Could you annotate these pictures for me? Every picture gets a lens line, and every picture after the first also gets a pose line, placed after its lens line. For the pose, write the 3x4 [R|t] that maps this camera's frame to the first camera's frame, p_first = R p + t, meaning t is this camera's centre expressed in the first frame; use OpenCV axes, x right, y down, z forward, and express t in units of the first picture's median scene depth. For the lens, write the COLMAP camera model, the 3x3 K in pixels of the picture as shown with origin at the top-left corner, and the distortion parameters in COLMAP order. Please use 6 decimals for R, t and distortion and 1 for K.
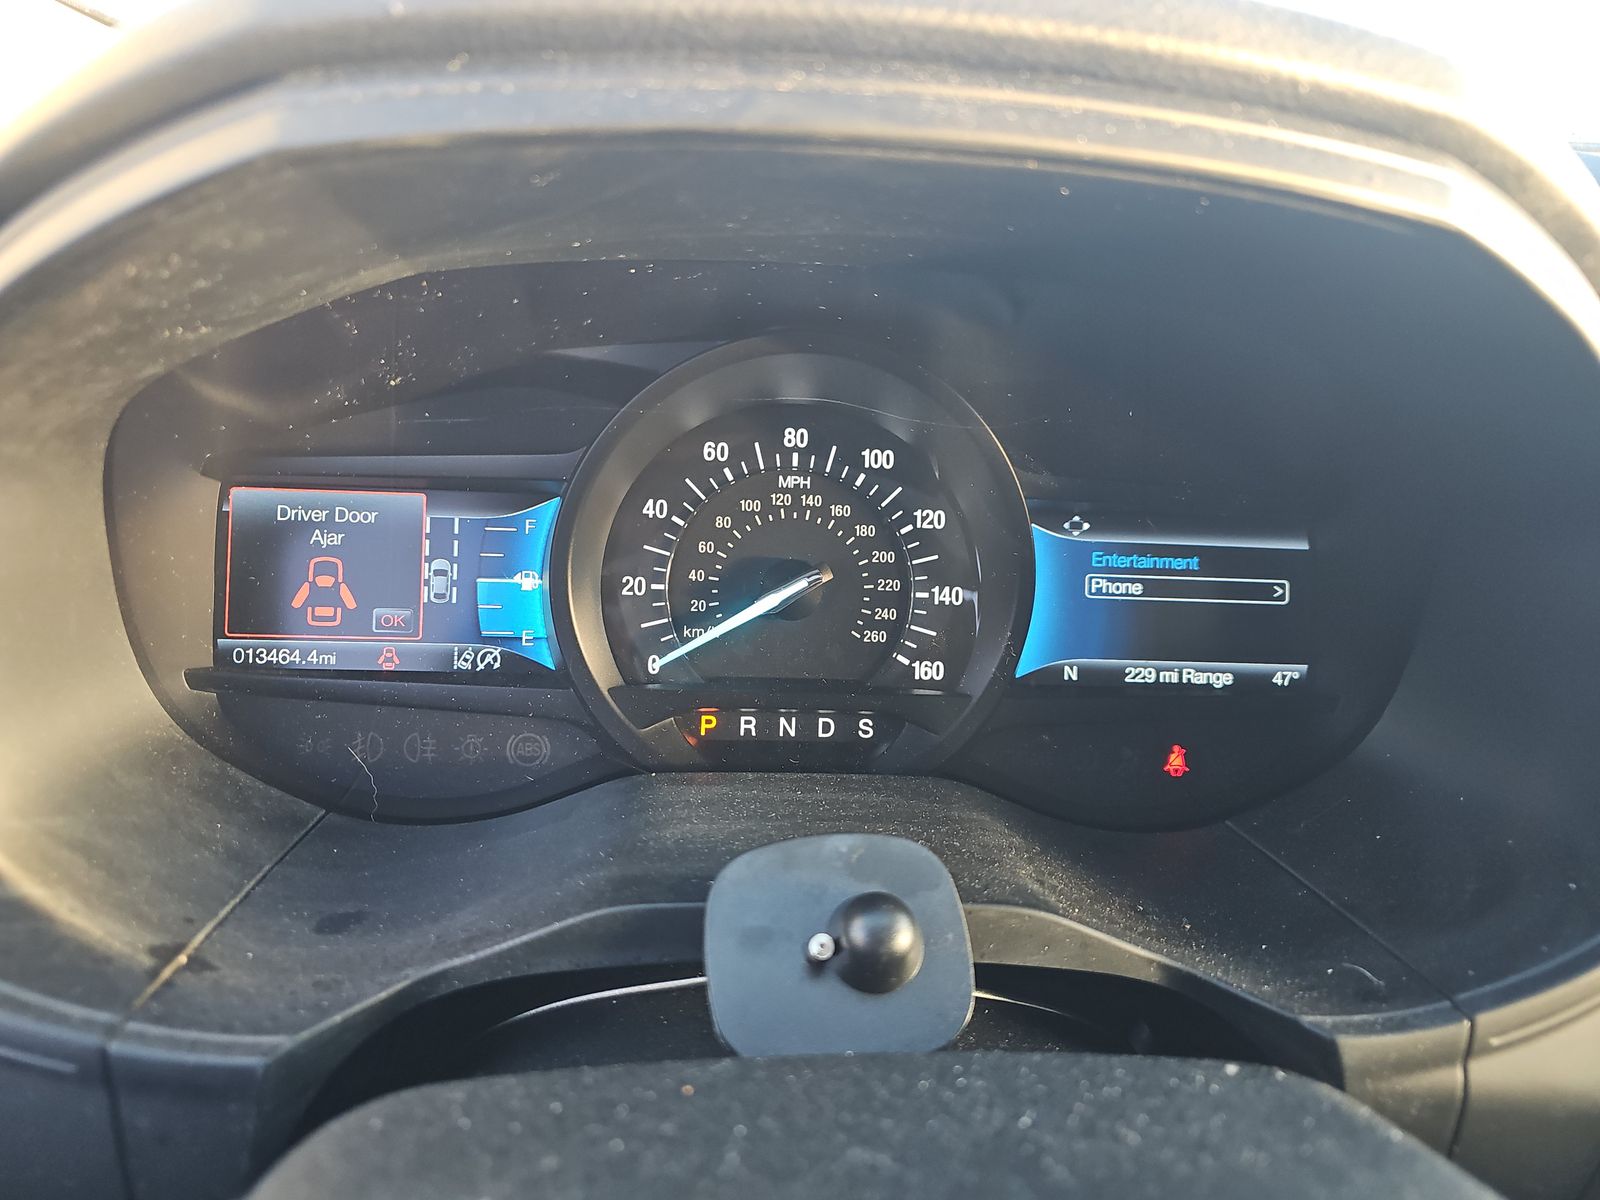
lens RADIAL K [[1068.9, 0, 794.7], [0, 1068.9, 587.7], [0, 0, 1]] dist [0.033249, -0.018876]
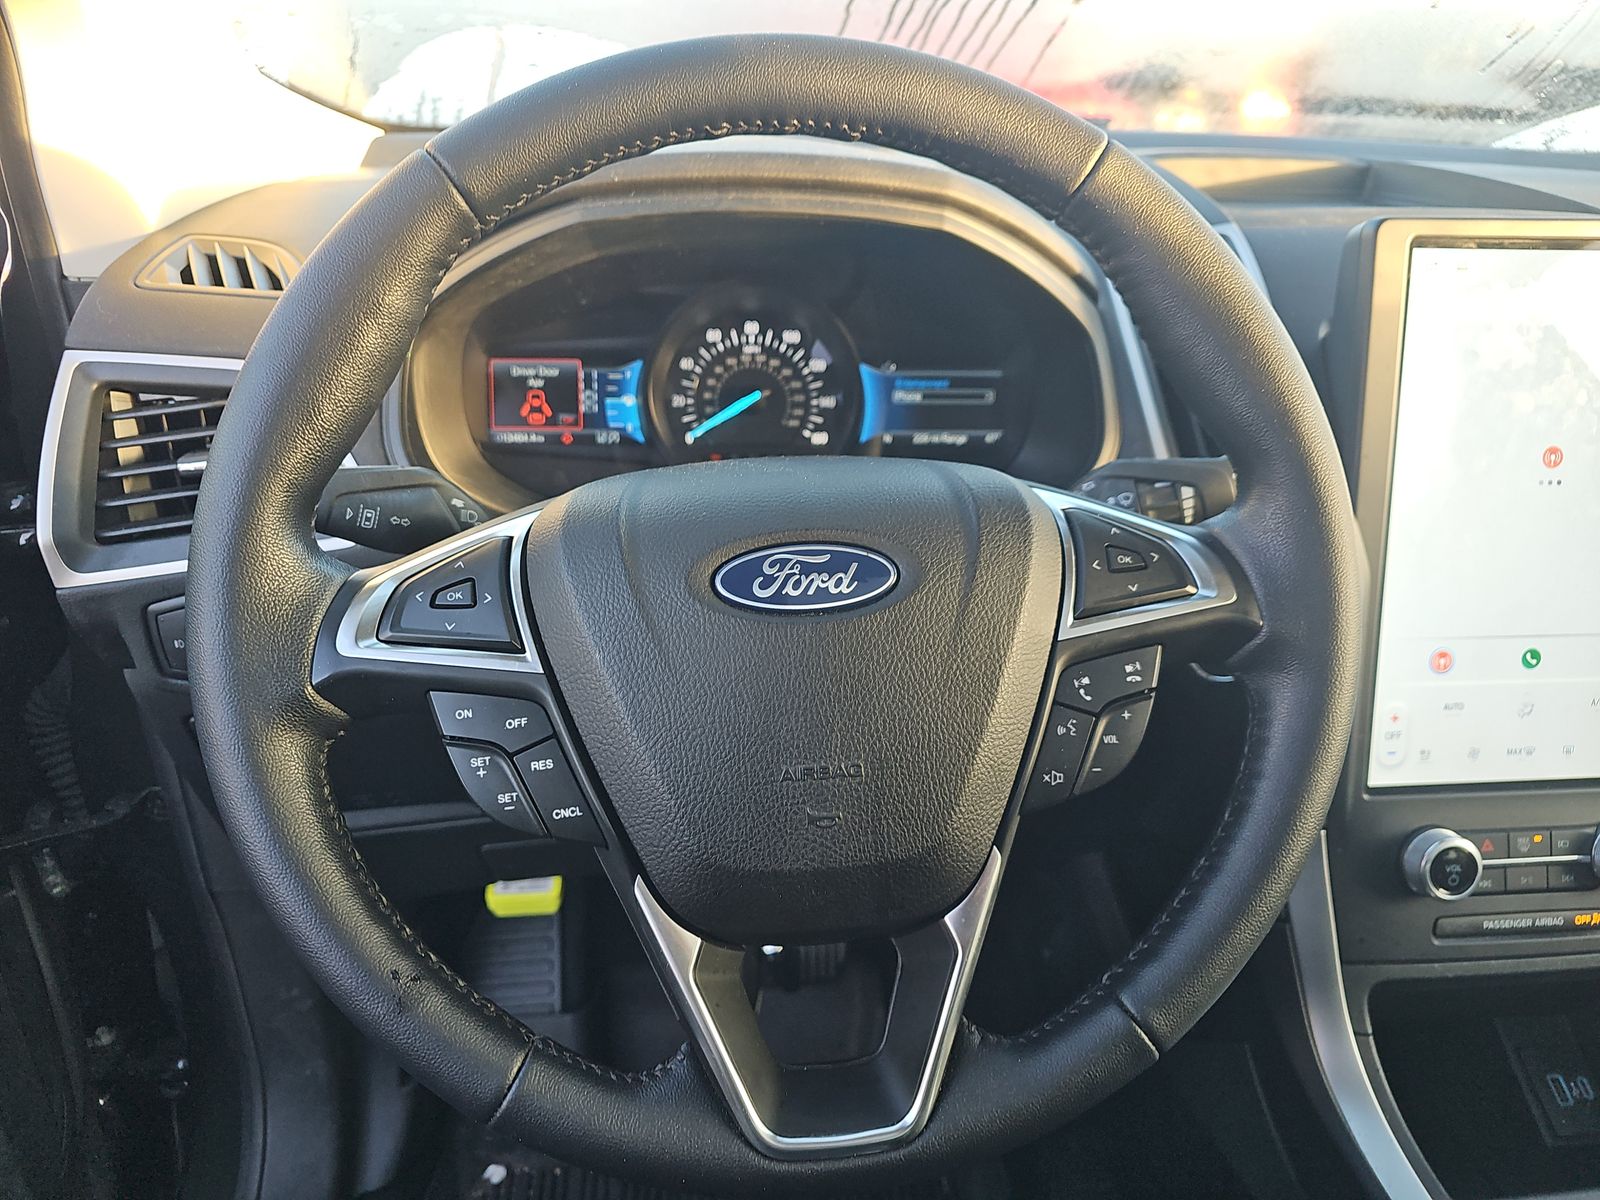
lens RADIAL K [[1068.9, 0, 808.0], [0, 1068.9, 614.1], [0, 0, 1]] dist [0.033249, -0.018876]
pose [[0.999121, -0.041108, 0.008251, 0.071928], [0.040613, 0.997759, 0.053168, 0.315542], [-0.010418, -0.052786, 0.998551, -1.145403]]
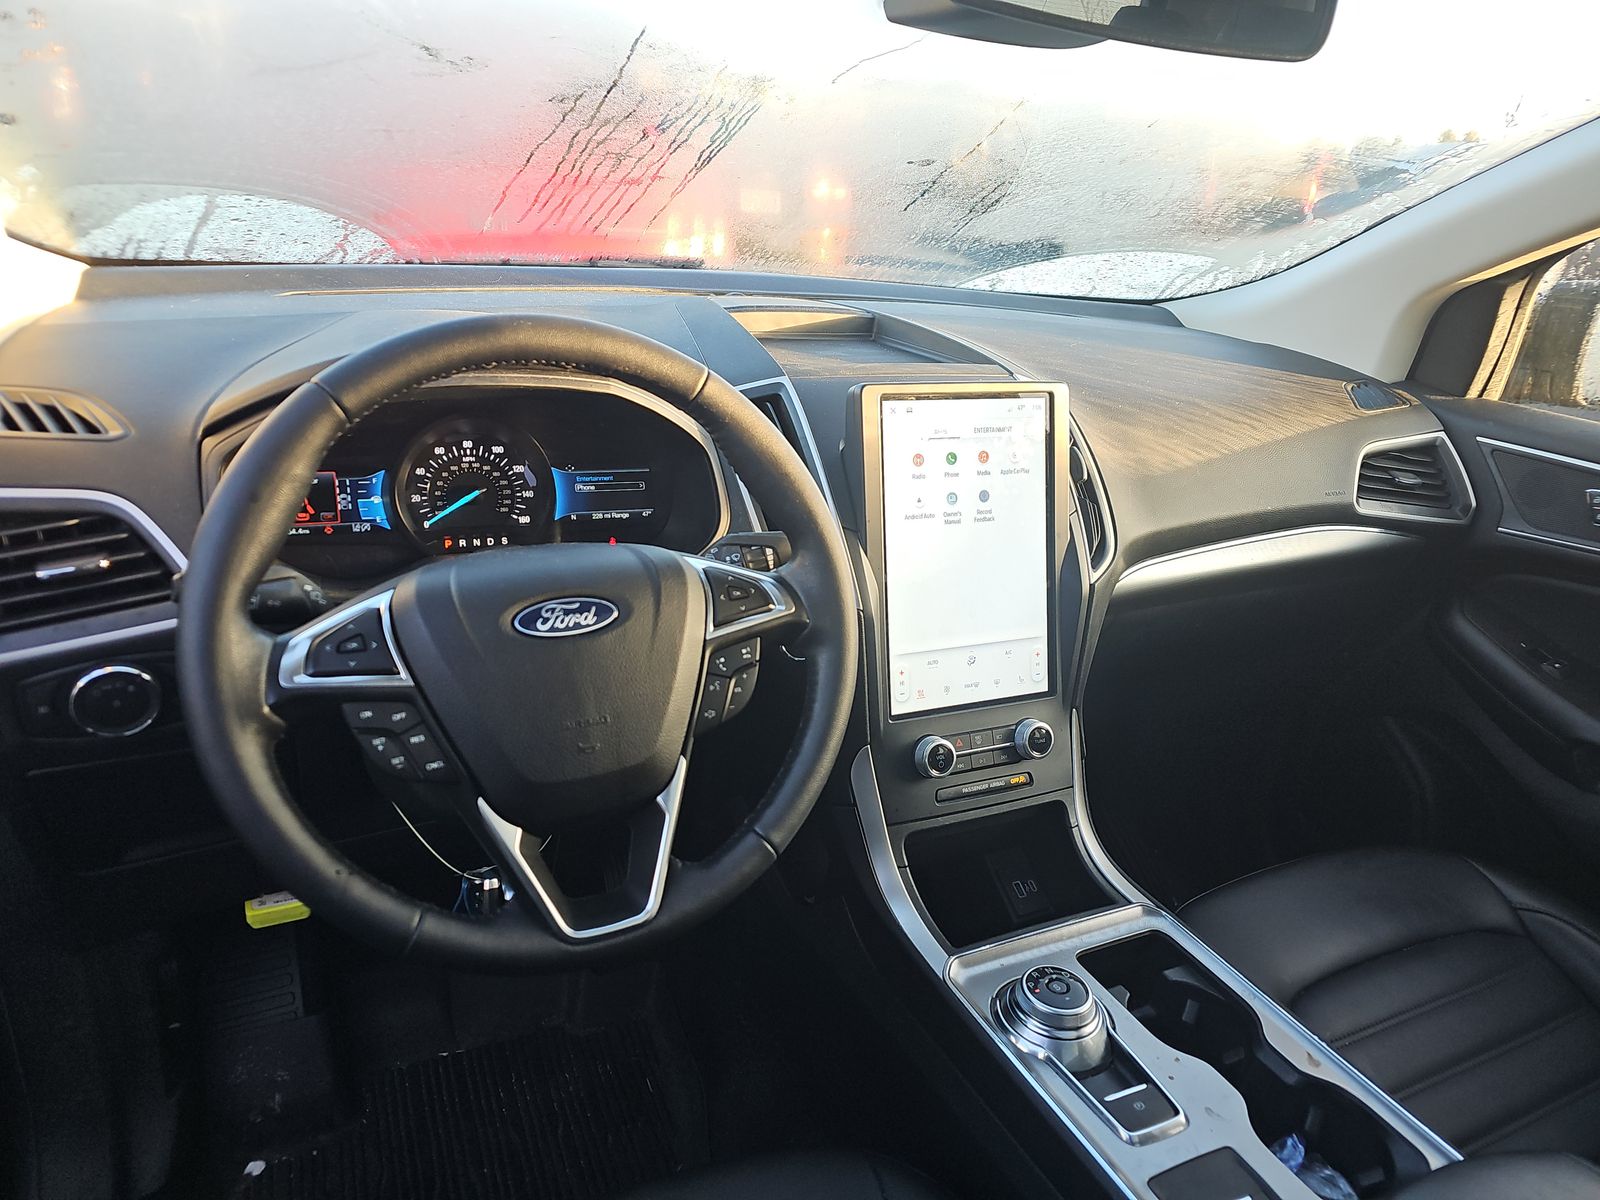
lens RADIAL K [[1068.9, 0, 828.6], [0, 1068.9, 595.0], [0, 0, 1]] dist [0.033249, -0.018876]
pose [[0.926053, -0.115288, 0.359353, -0.188309], [0.110478, 0.993298, 0.033967, 0.281270], [-0.360861, 0.008246, 0.932583, -2.105386]]
